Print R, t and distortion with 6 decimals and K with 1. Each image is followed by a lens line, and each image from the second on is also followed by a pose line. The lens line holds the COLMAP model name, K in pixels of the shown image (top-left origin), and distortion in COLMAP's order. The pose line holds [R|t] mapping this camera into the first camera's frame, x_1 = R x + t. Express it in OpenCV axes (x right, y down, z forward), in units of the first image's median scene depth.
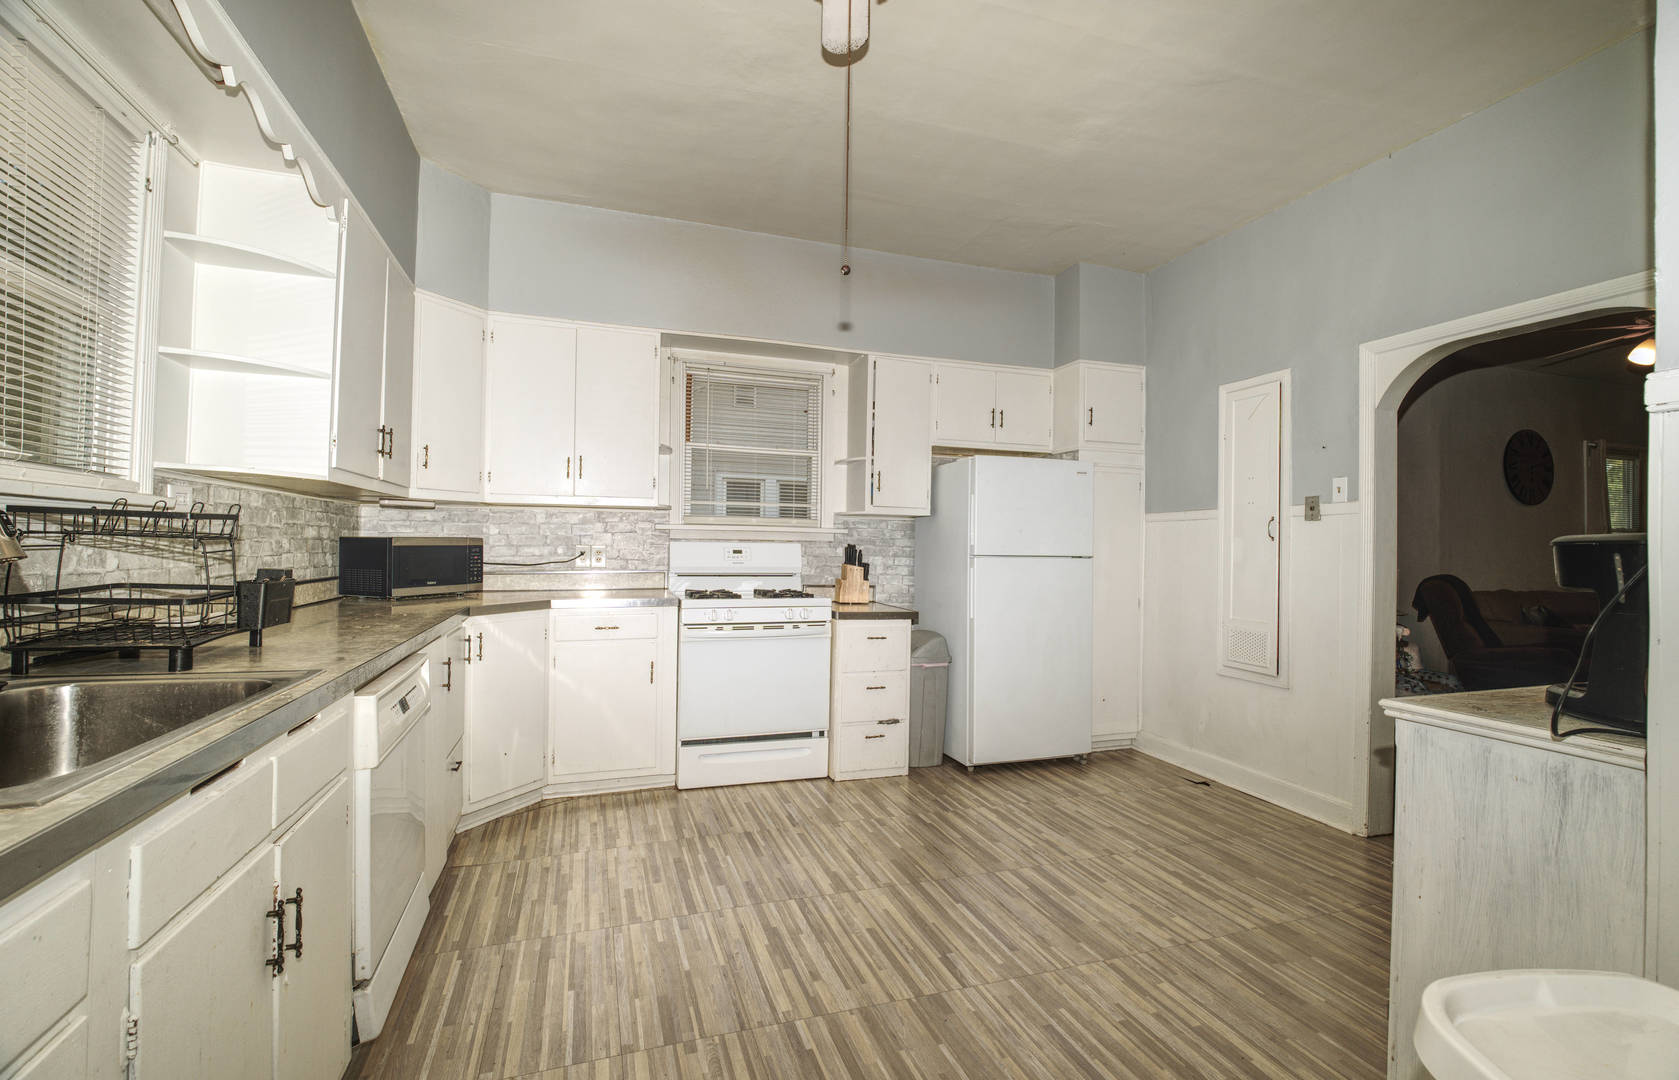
lens RADIAL K [[727.7, 0, 845.6], [0, 727.7, 537.9], [0, 0, 1]] dist [0.002544, -0.000868]
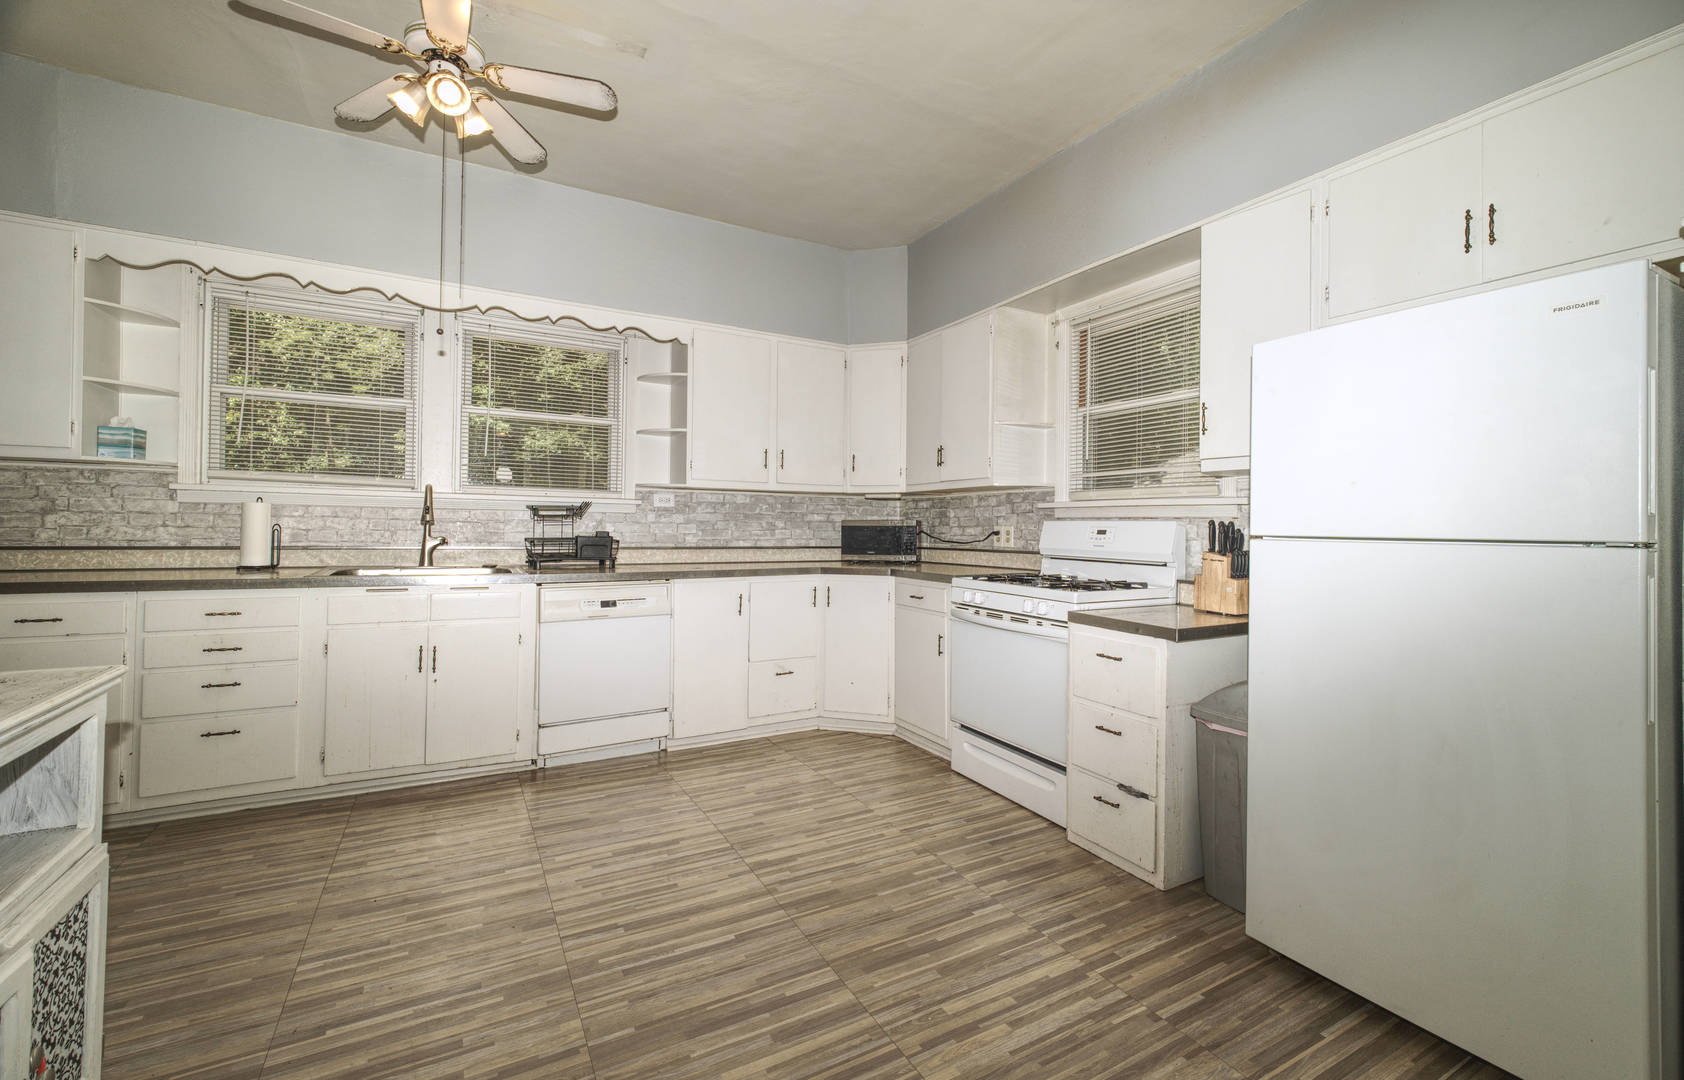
lens RADIAL K [[729.9, 0, 890.7], [0, 729.9, 540.8], [0, 0, 1]] dist [0.002544, -0.000868]
pose [[0.184313, 0.008367, -0.982832, 0.856067], [-0.004466, 0.999961, 0.007675, 0.032208], [0.982857, 0.002975, 0.184343, 0.862265]]
